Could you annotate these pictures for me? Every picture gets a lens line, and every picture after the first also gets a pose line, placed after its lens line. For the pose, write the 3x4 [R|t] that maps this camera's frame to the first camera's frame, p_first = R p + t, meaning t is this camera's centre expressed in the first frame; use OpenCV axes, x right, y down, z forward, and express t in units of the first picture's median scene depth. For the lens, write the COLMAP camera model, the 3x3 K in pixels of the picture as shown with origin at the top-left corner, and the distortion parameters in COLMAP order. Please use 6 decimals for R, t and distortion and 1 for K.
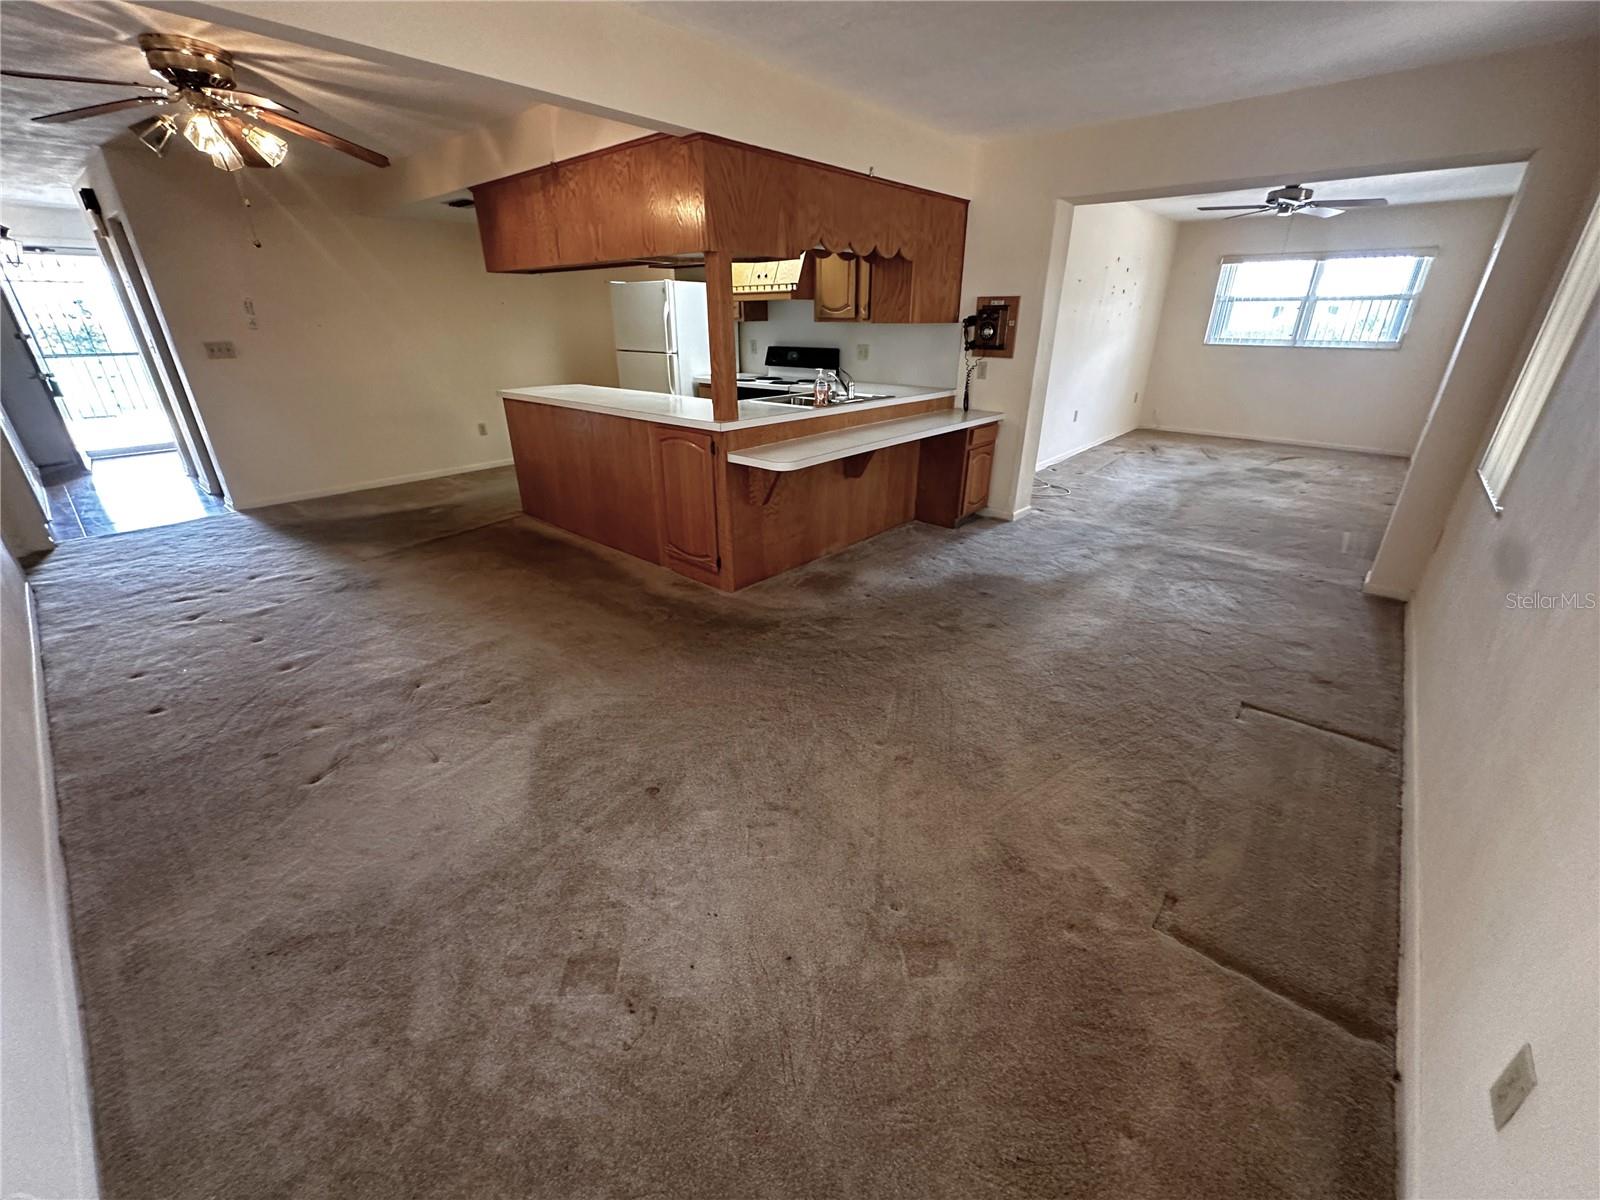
lens RADIAL K [[637.1, 0, 803.0], [0, 637.1, 598.5], [0, 0, 1]] dist [-0.002133, -0.000397]
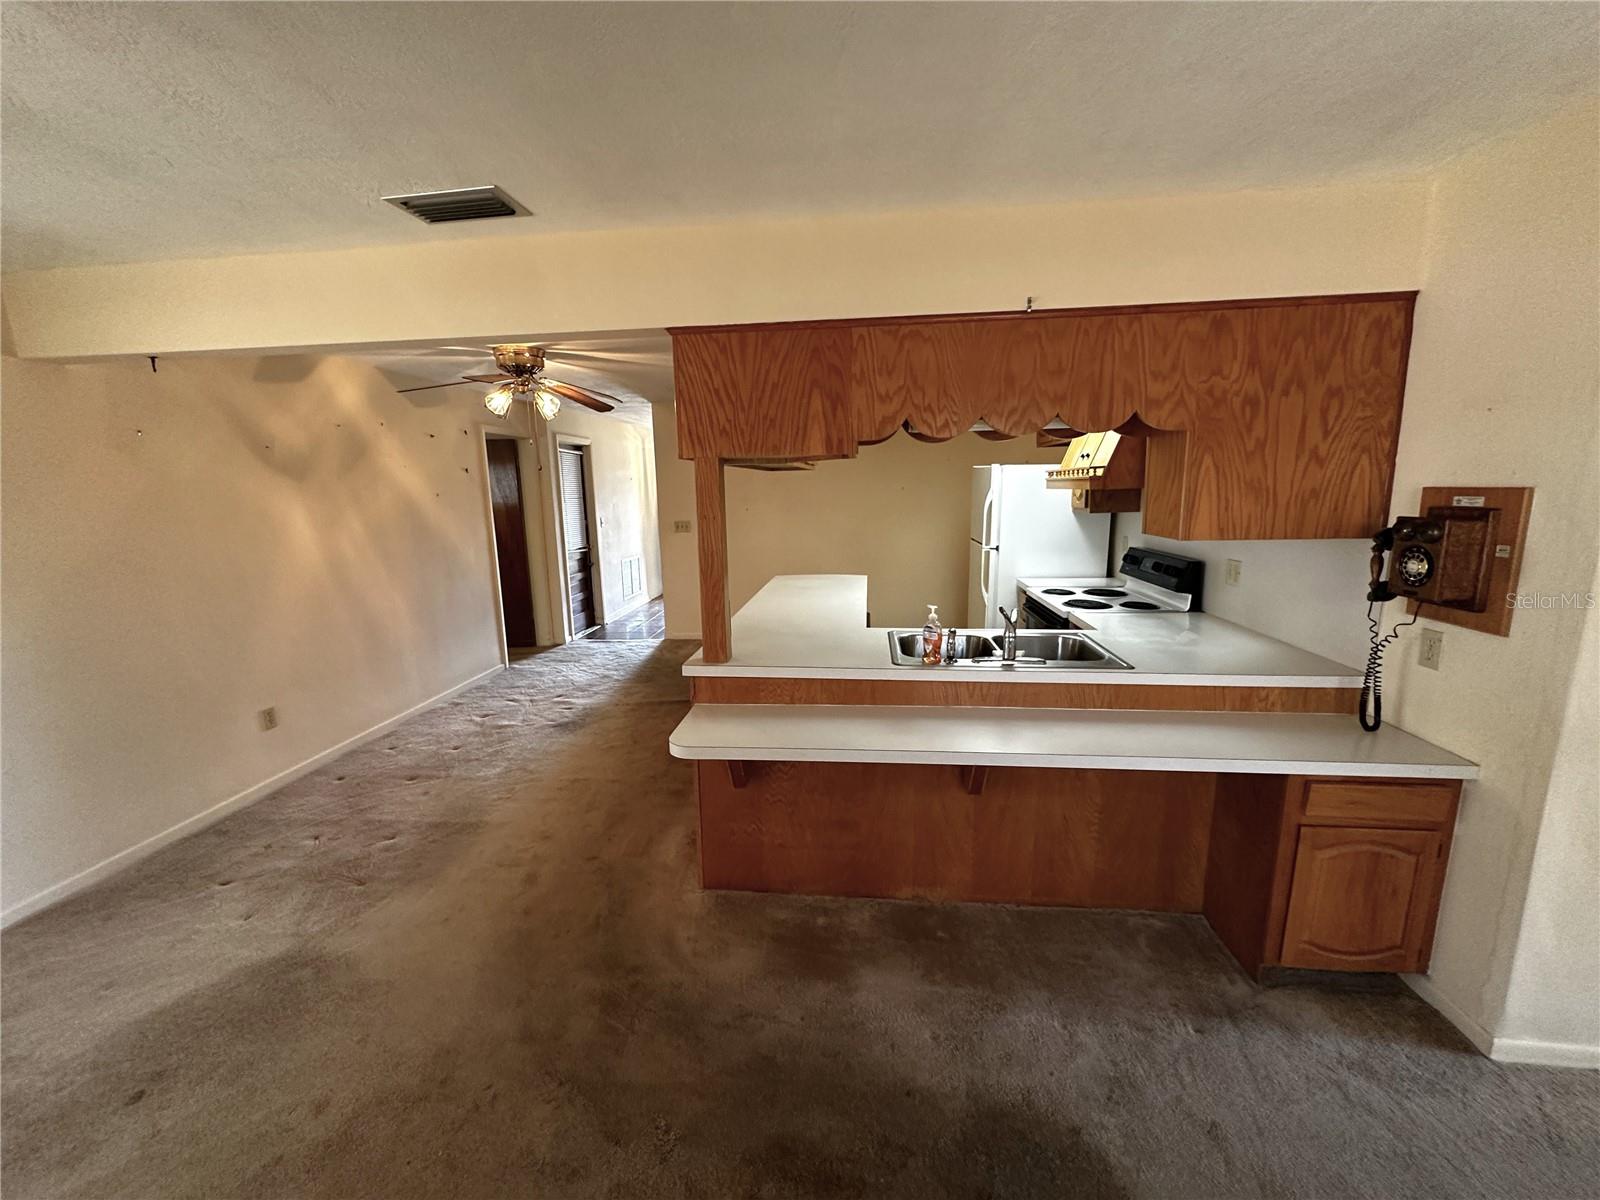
lens RADIAL K [[637.1, 0, 800.6], [0, 637.1, 598.5], [0, 0, 1]] dist [-0.002133, -0.000397]
pose [[0.580609, 0.130325, -0.803684, 0.397732], [-0.311698, 0.947484, -0.071537, -0.247149], [0.752155, 0.292042, 0.590740, 0.463466]]
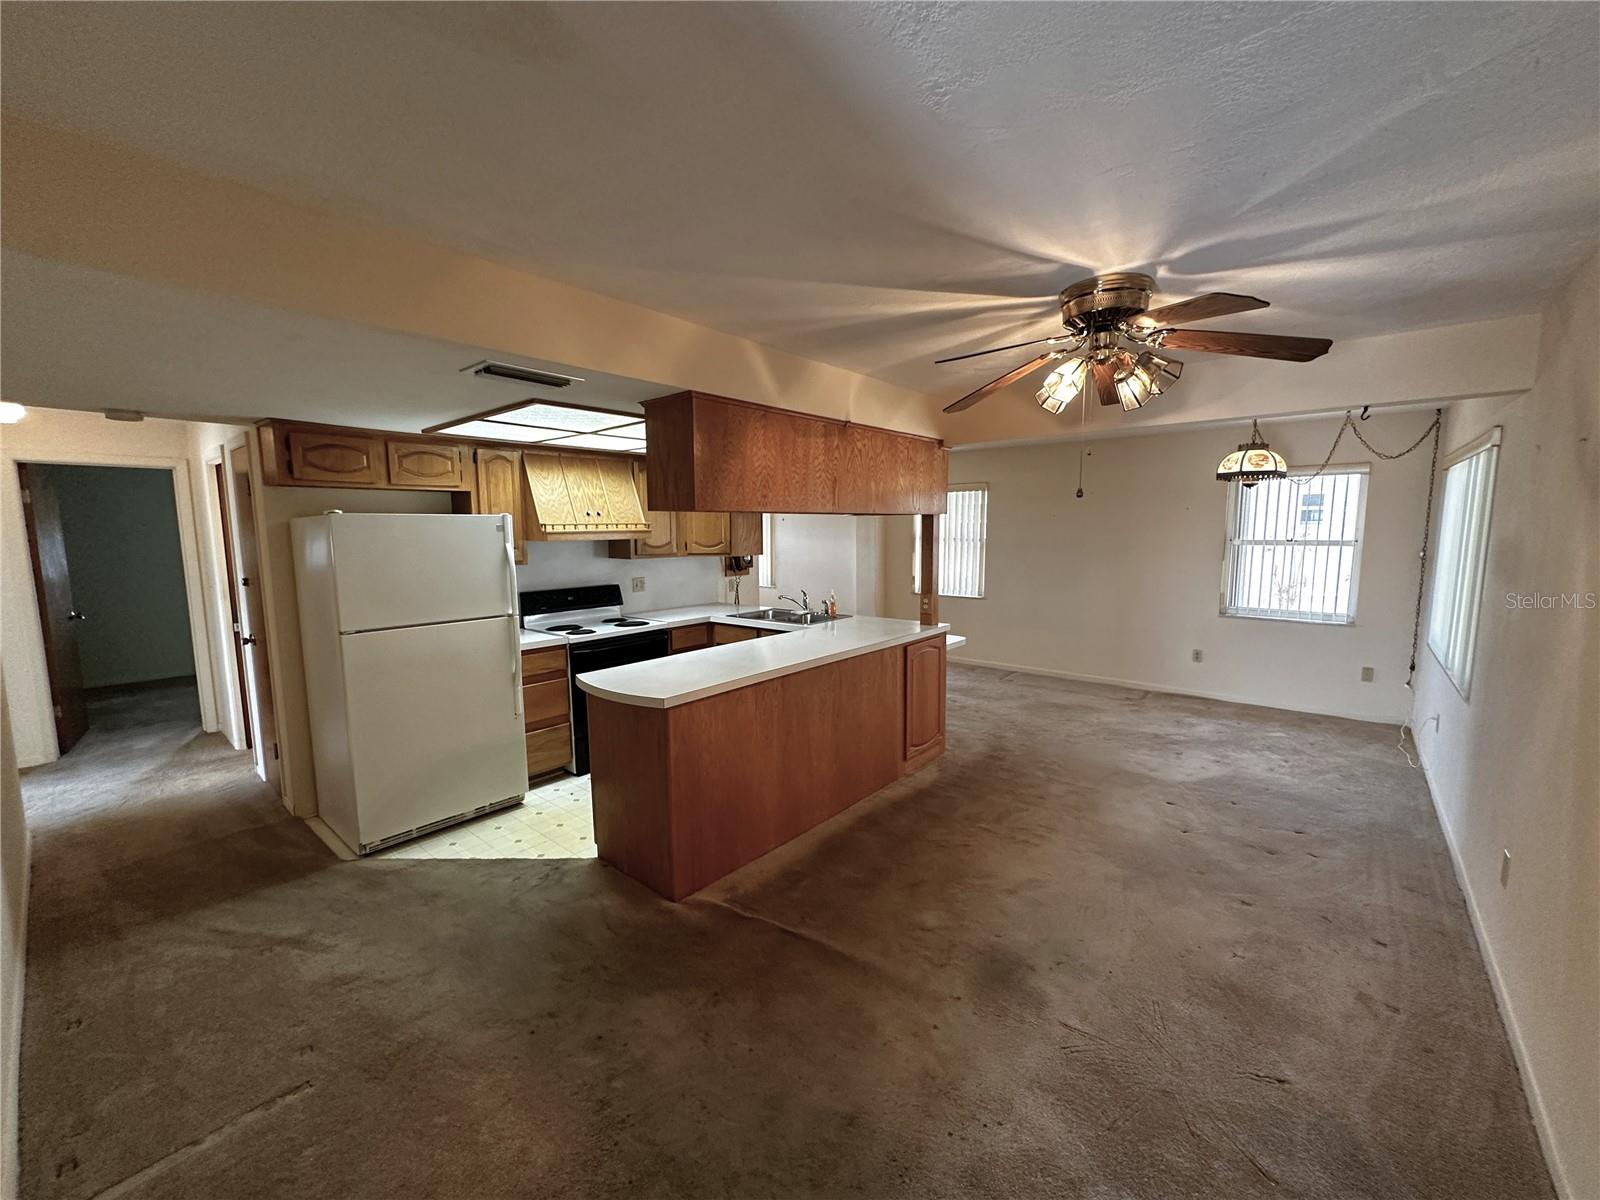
lens RADIAL K [[637.1, 0, 802.6], [0, 637.1, 603.6], [0, 0, 1]] dist [-0.002133, -0.000397]
pose [[-0.022685, -0.120516, 0.992452, -1.088901], [0.412286, 0.903235, 0.119106, -0.442865], [-0.910772, 0.411876, 0.029197, 0.888602]]
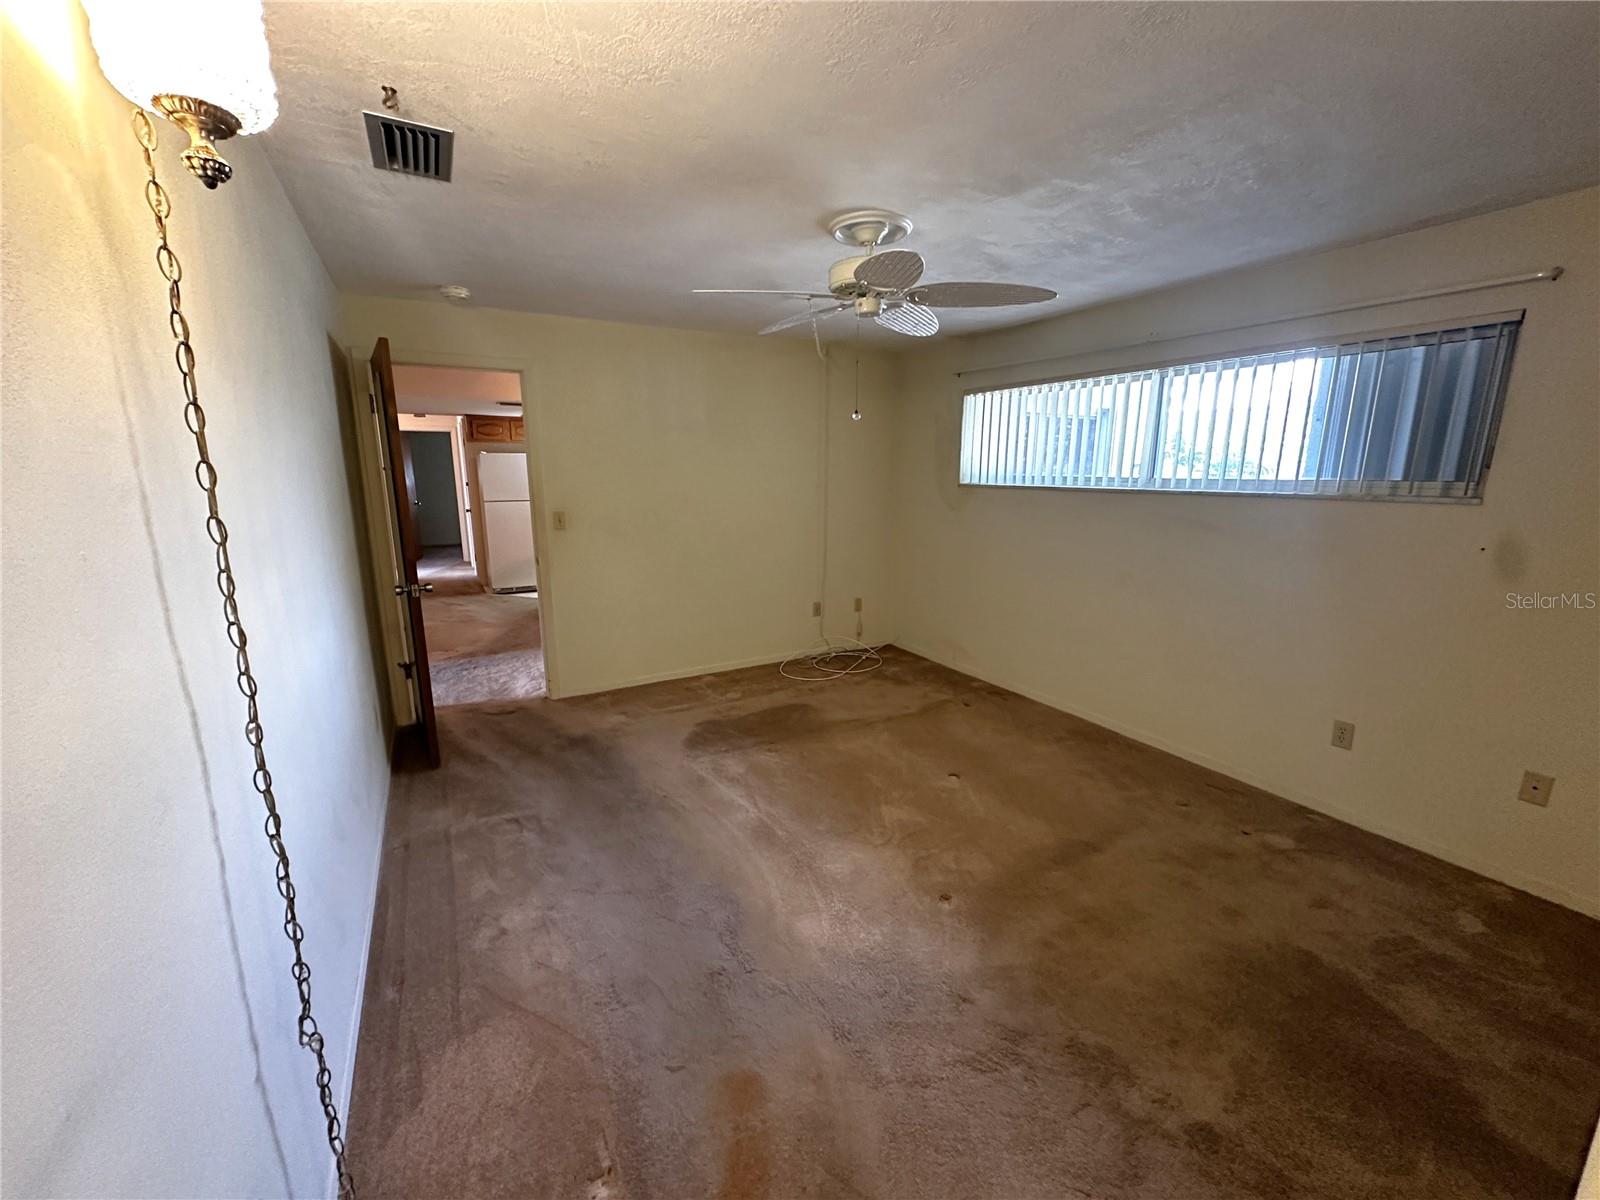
lens RADIAL K [[637.1, 0, 806.8], [0, 637.1, 602.8], [0, 0, 1]] dist [-0.002133, -0.000397]
pose [[0.320591, -0.196288, 0.926657, -1.752875], [0.381321, 0.922264, 0.063434, -0.071436], [-0.867073, 0.333017, 0.370518, 0.090628]]
